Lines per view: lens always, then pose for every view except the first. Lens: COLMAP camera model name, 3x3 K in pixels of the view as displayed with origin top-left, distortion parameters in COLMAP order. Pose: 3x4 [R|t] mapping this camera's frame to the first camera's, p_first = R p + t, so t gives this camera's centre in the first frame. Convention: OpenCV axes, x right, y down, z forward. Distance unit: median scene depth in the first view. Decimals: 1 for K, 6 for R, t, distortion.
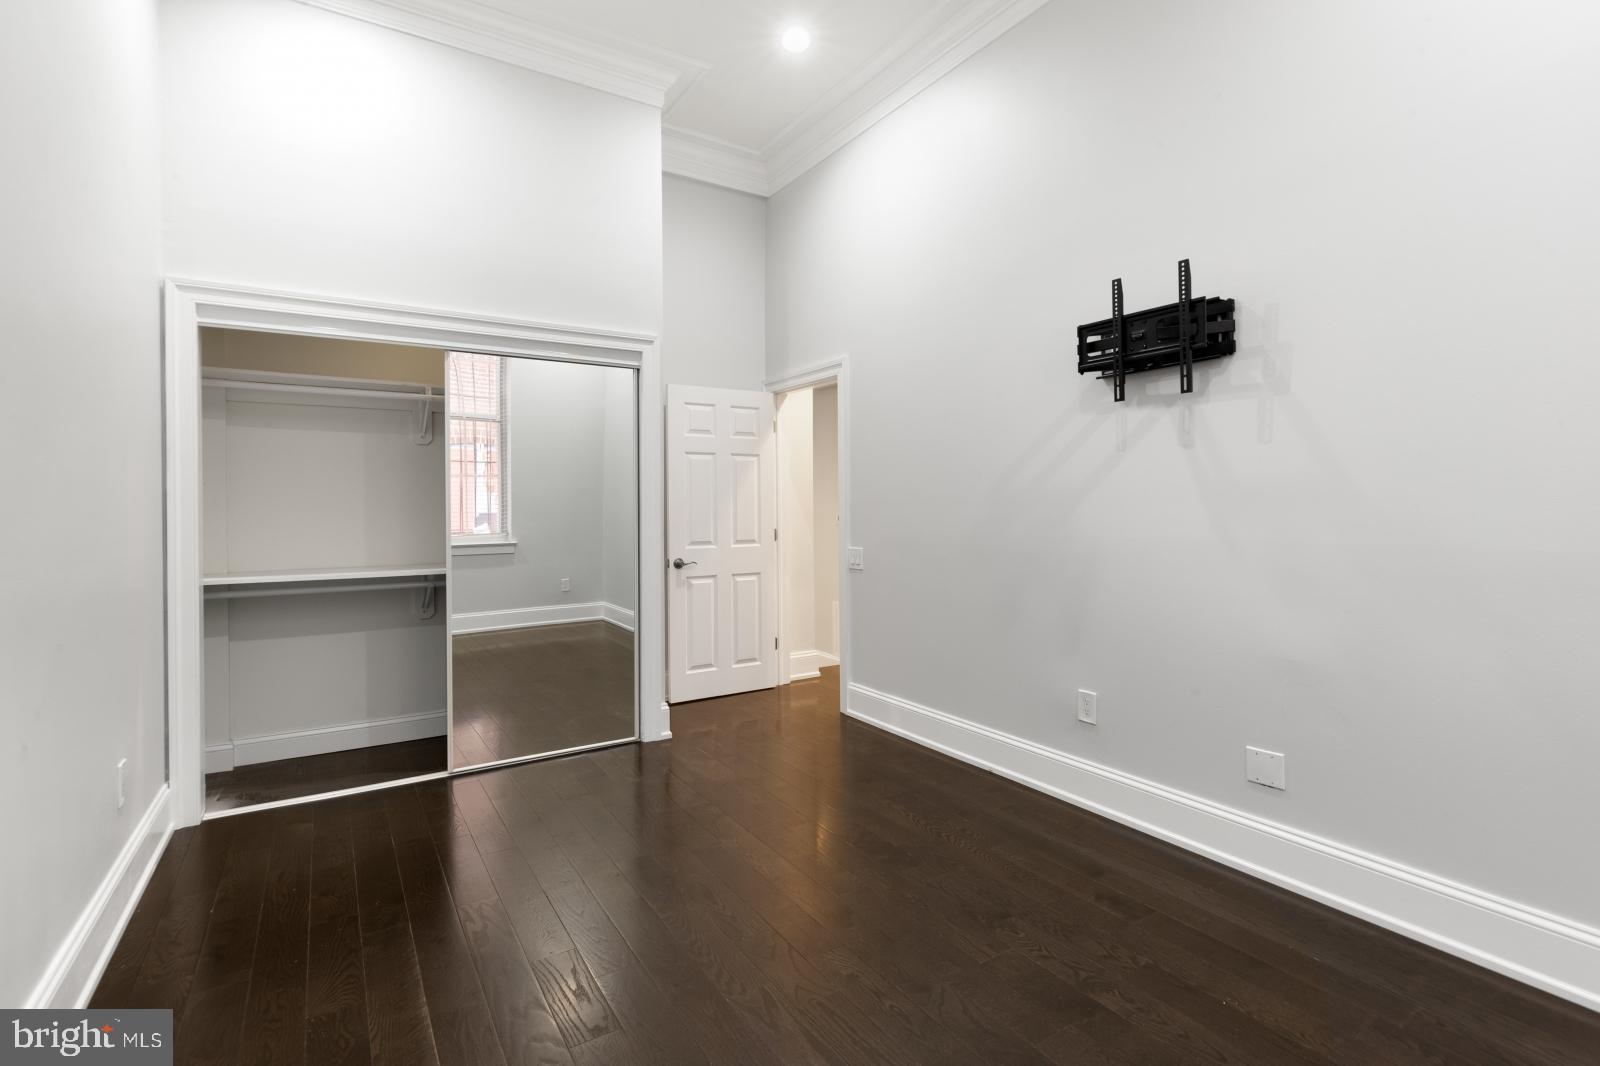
lens RADIAL K [[747.0, 0, 804.5], [0, 747.0, 519.6], [0, 0, 1]] dist [0.003891, 0.000032]
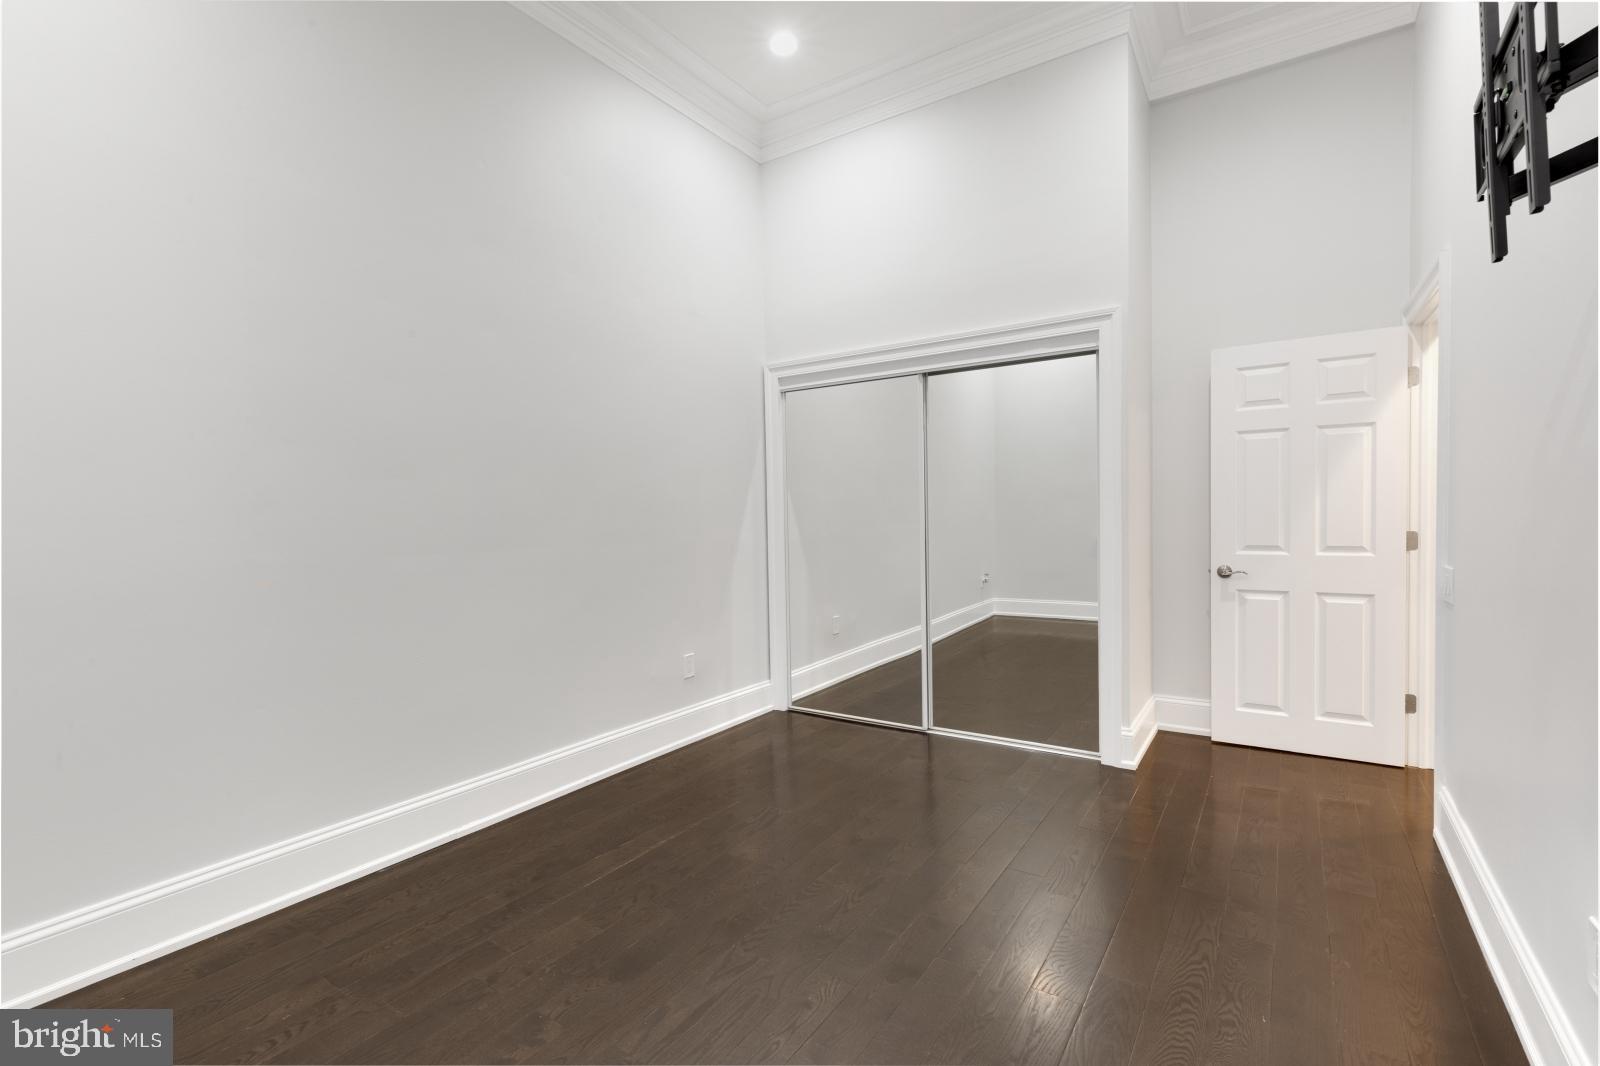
lens RADIAL K [[747.0, 0, 812.1], [0, 747.0, 522.5], [0, 0, 1]] dist [0.003891, 0.000032]
pose [[0.385792, 0.011962, -0.922508, 0.398952], [-0.002223, 0.999925, 0.012036, -0.002749], [0.922583, -0.002593, 0.385790, 0.278293]]
